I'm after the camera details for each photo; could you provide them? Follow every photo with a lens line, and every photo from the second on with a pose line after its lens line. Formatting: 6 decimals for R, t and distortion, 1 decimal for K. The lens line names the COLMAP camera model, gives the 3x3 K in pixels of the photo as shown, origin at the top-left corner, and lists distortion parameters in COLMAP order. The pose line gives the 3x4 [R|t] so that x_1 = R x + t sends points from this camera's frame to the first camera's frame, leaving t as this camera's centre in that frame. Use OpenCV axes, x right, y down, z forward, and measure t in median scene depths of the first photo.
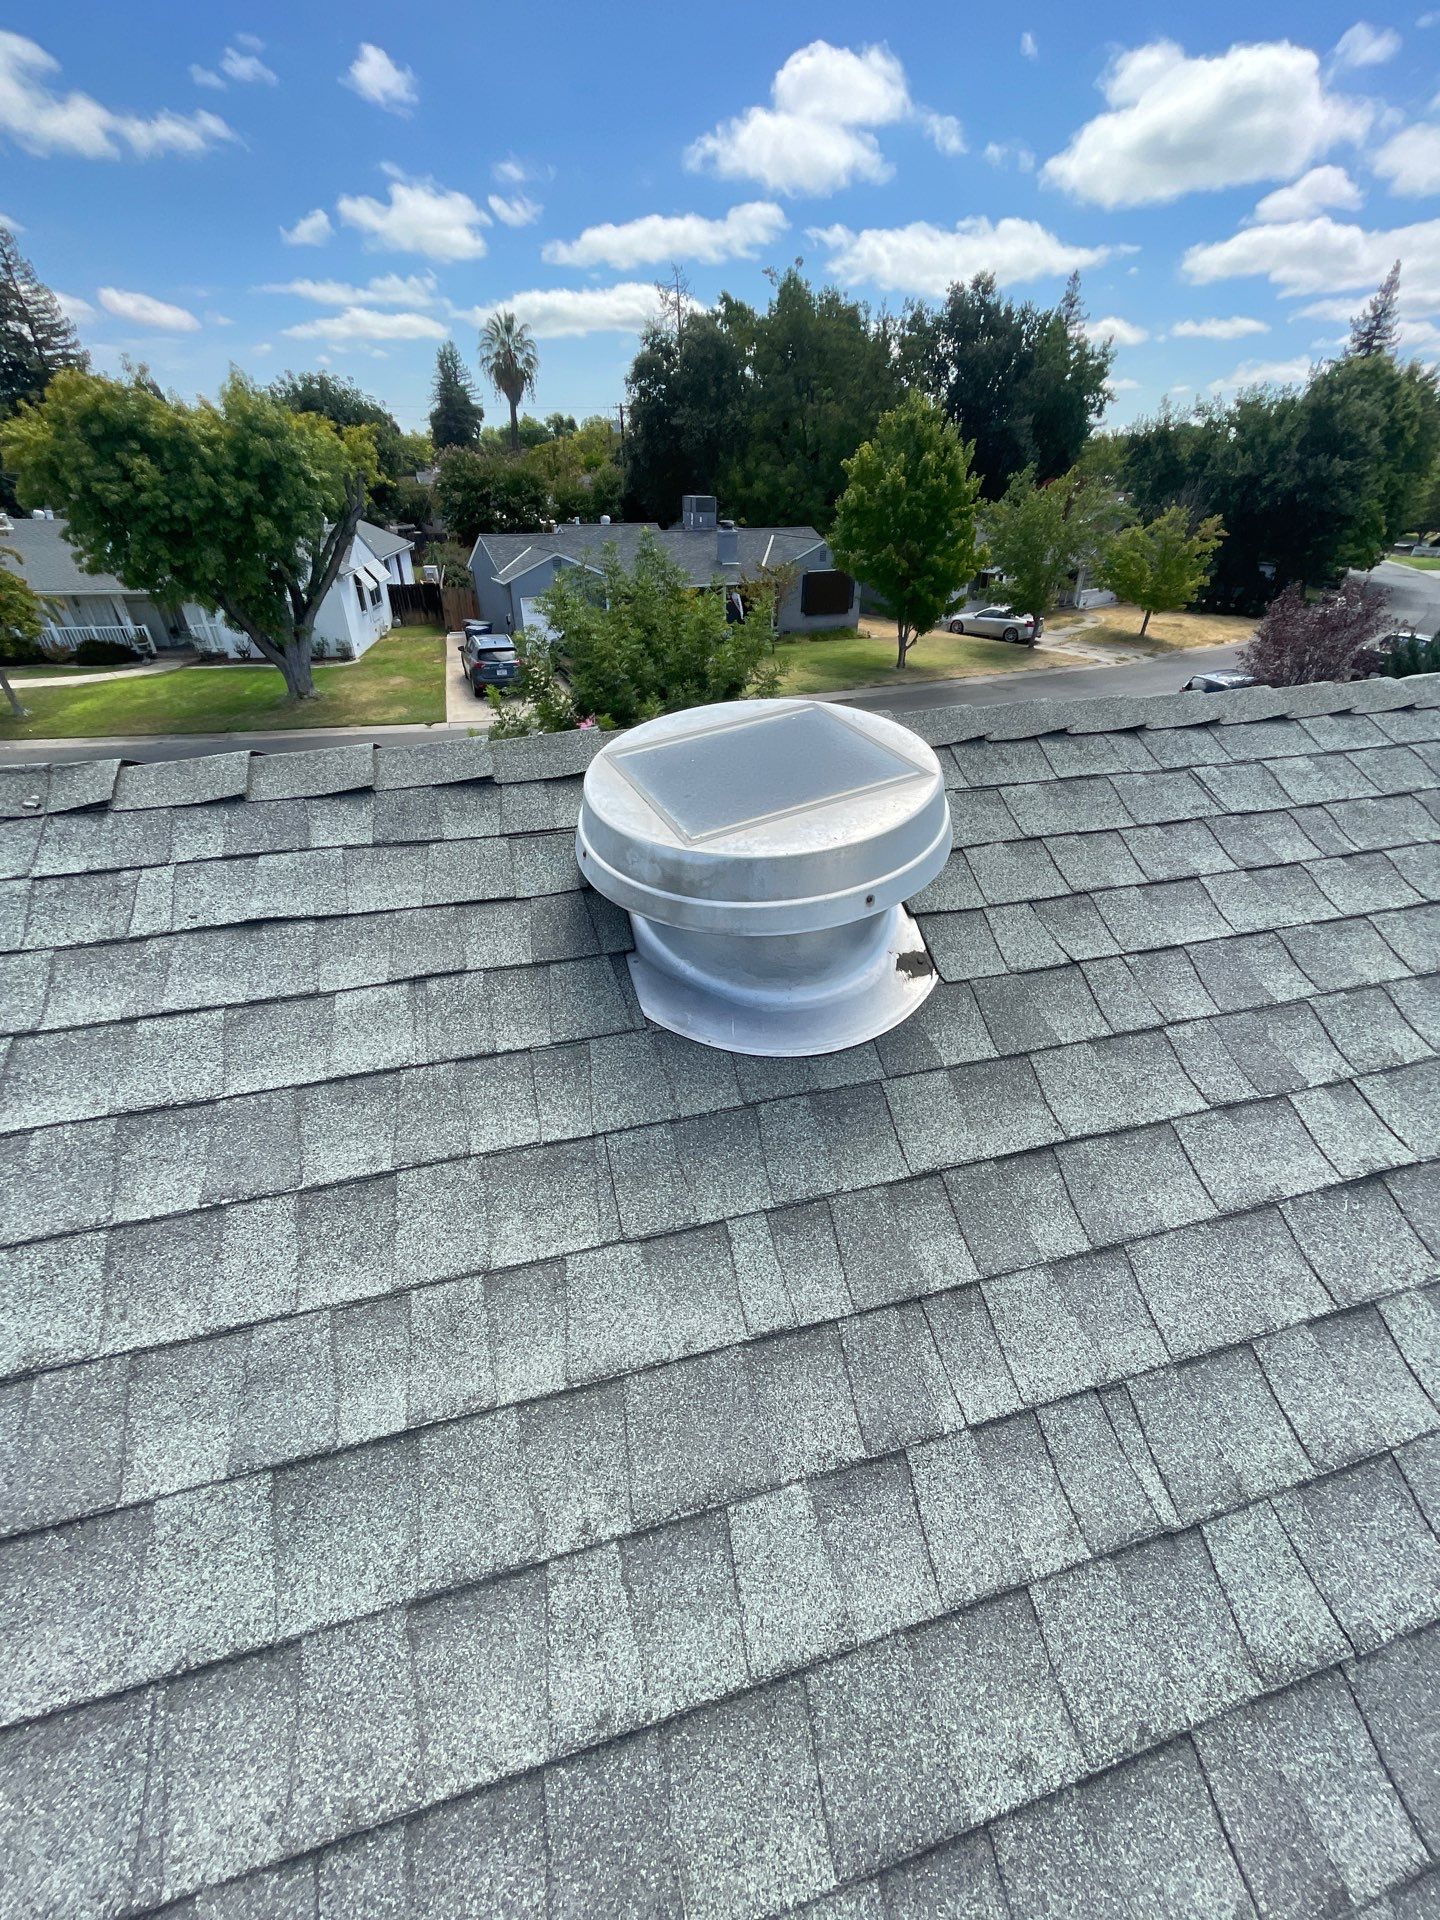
lens RADIAL K [[780.3, 0, 725.5], [0, 780.3, 957.0], [0, 0, 1]] dist [-0.002512, 0.000352]
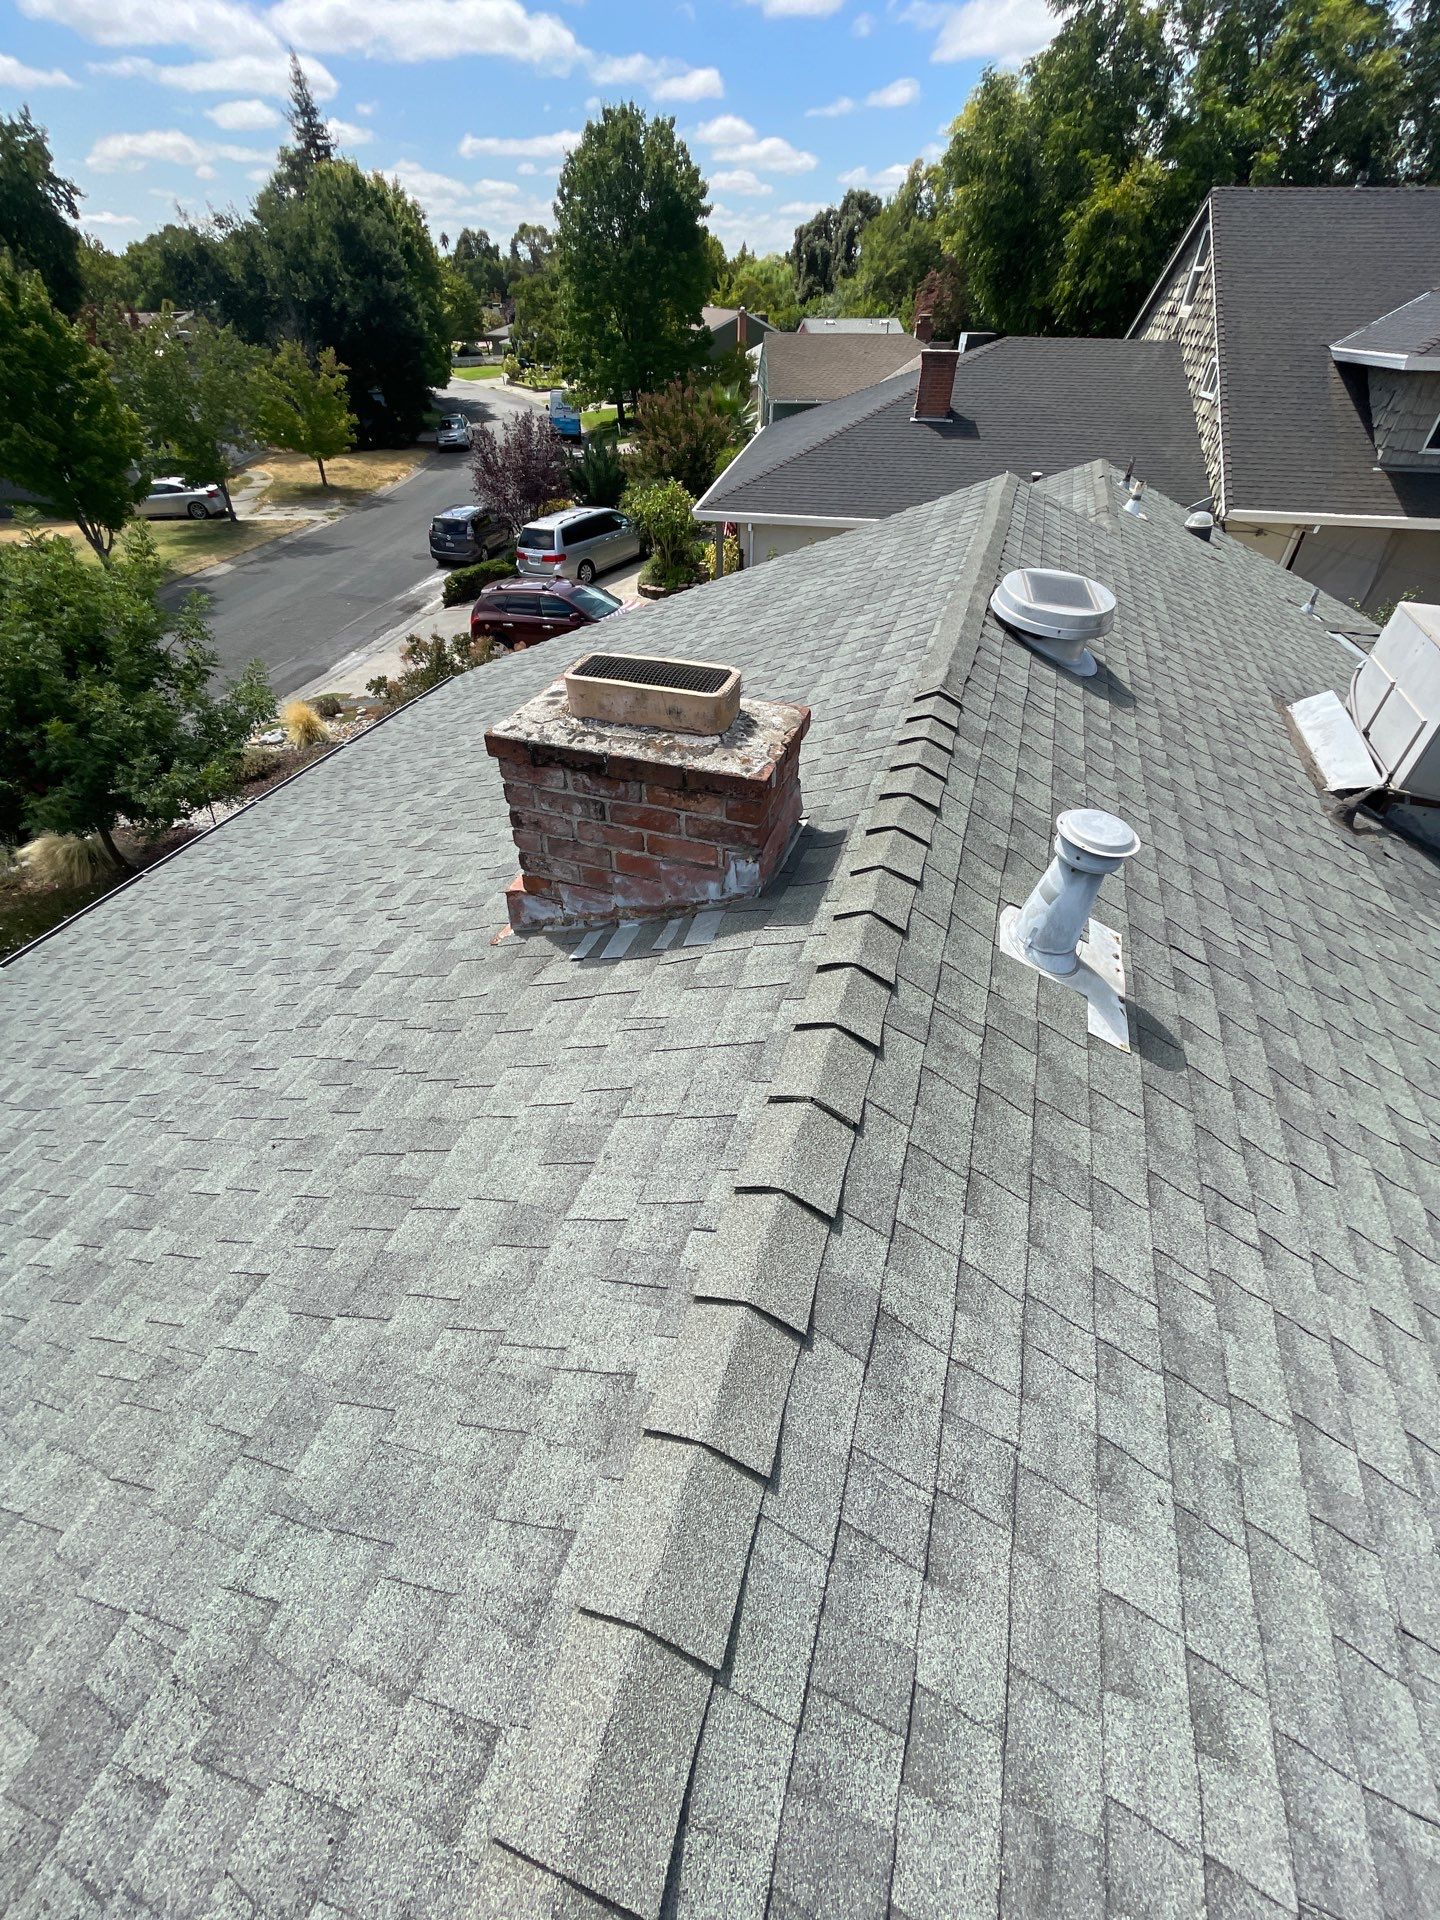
lens RADIAL K [[780.3, 0, 725.5], [0, 780.3, 957.0], [0, 0, 1]] dist [-0.002512, 0.000352]
pose [[0.566807, -0.545090, 0.617743, -1.624340], [0.436426, 0.834634, 0.336033, -0.357192], [-0.698758, 0.079133, 0.710968, -0.091562]]
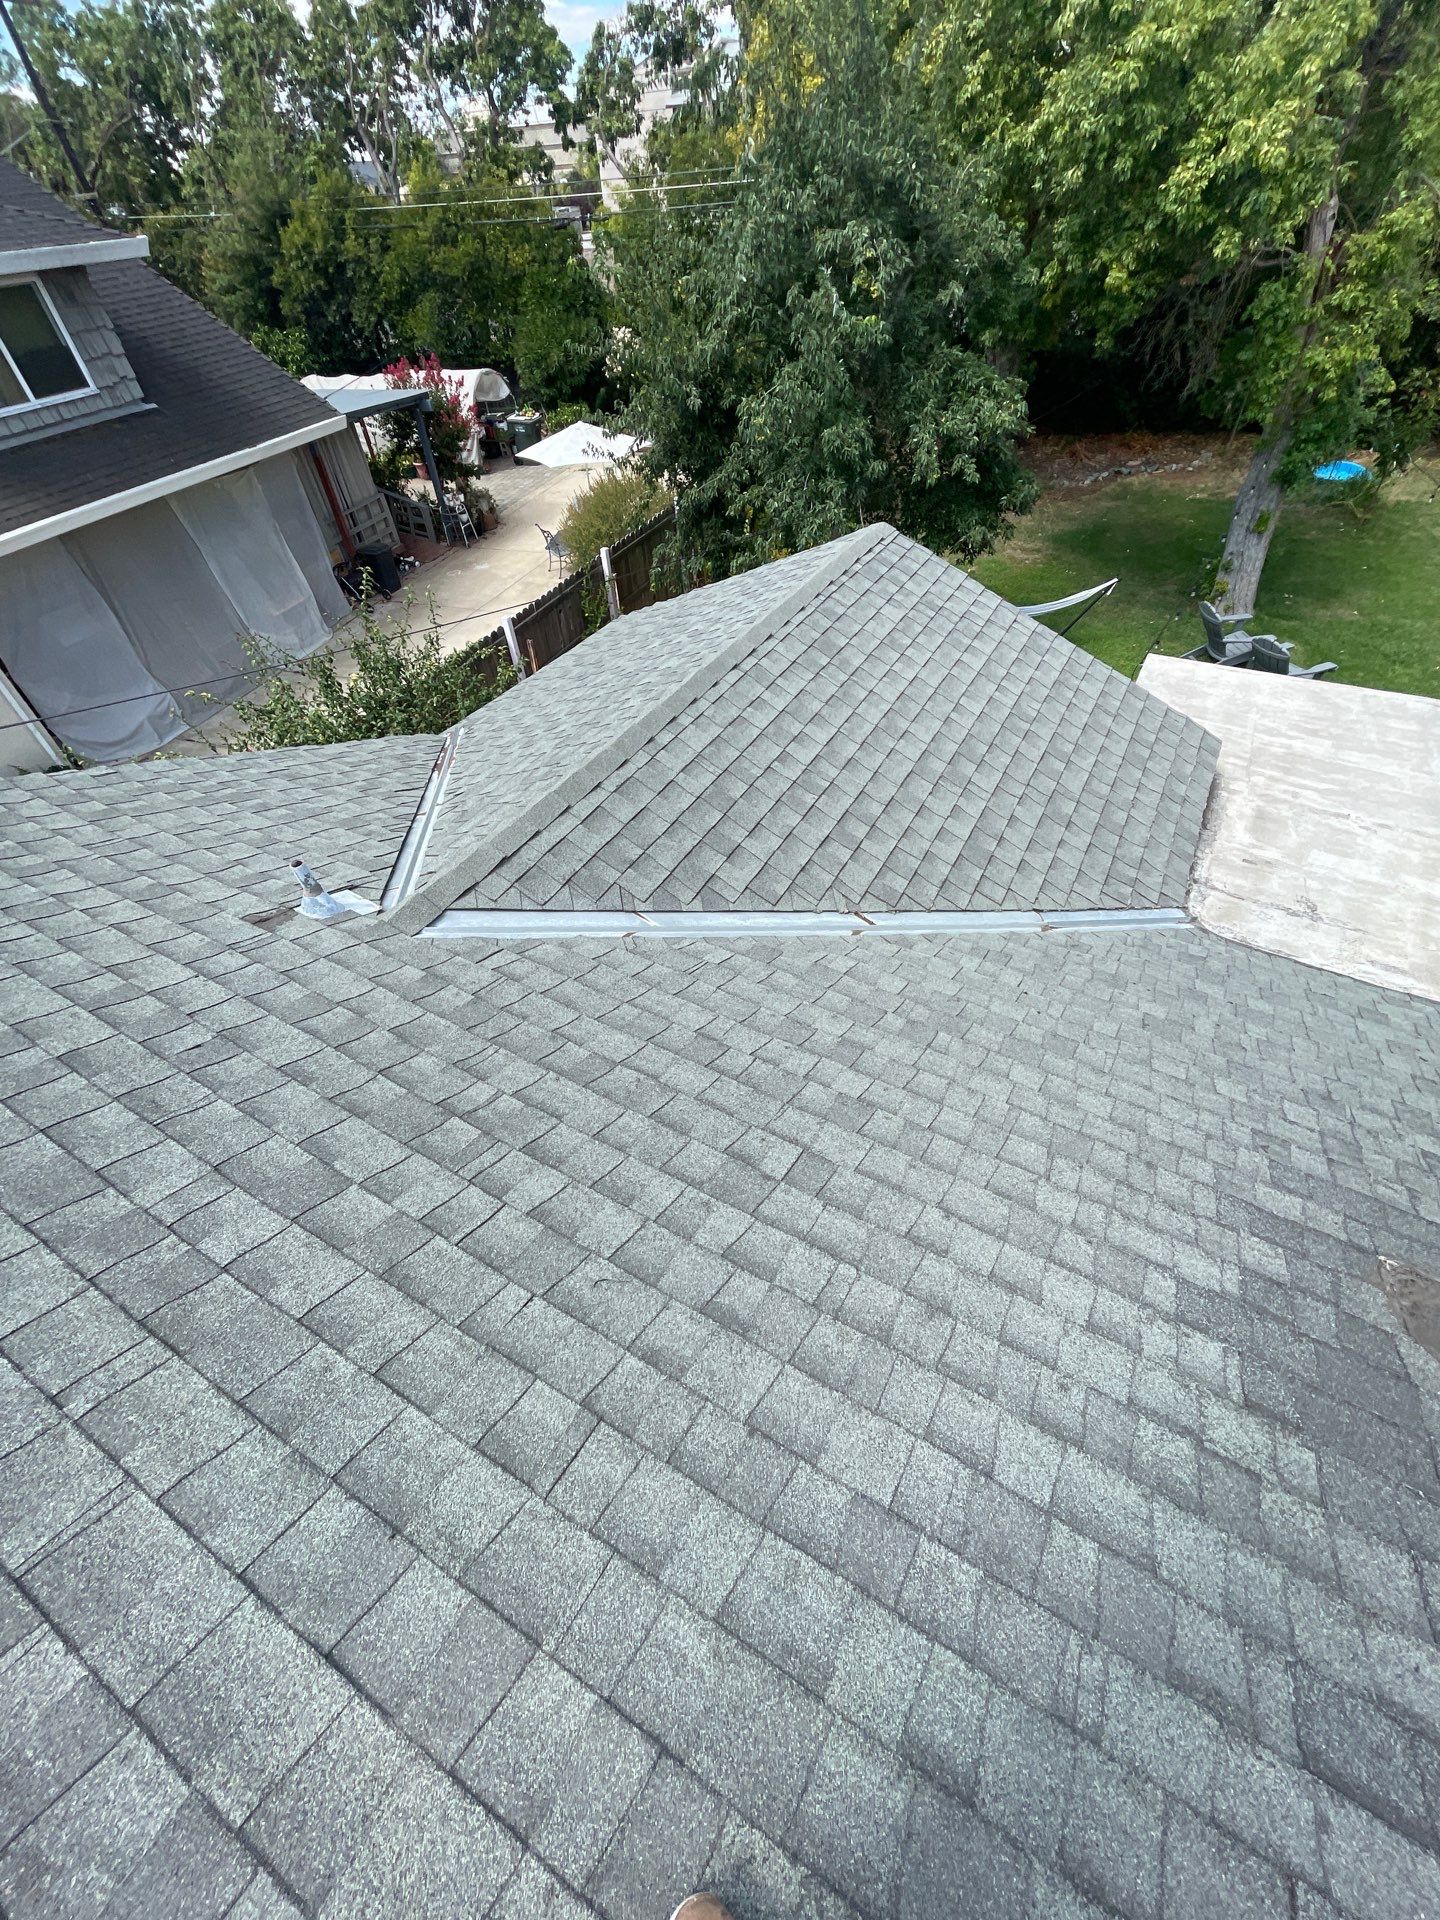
lens RADIAL K [[790.3, 0, 722.7], [0, 790.3, 951.0], [0, 0, 1]] dist [0.002179, 0.000370]
pose [[-0.691559, -0.488540, 0.532048, 1.535970], [0.424584, 0.320959, 0.846589, -0.131012], [-0.584359, 0.811365, -0.014535, 0.133240]]
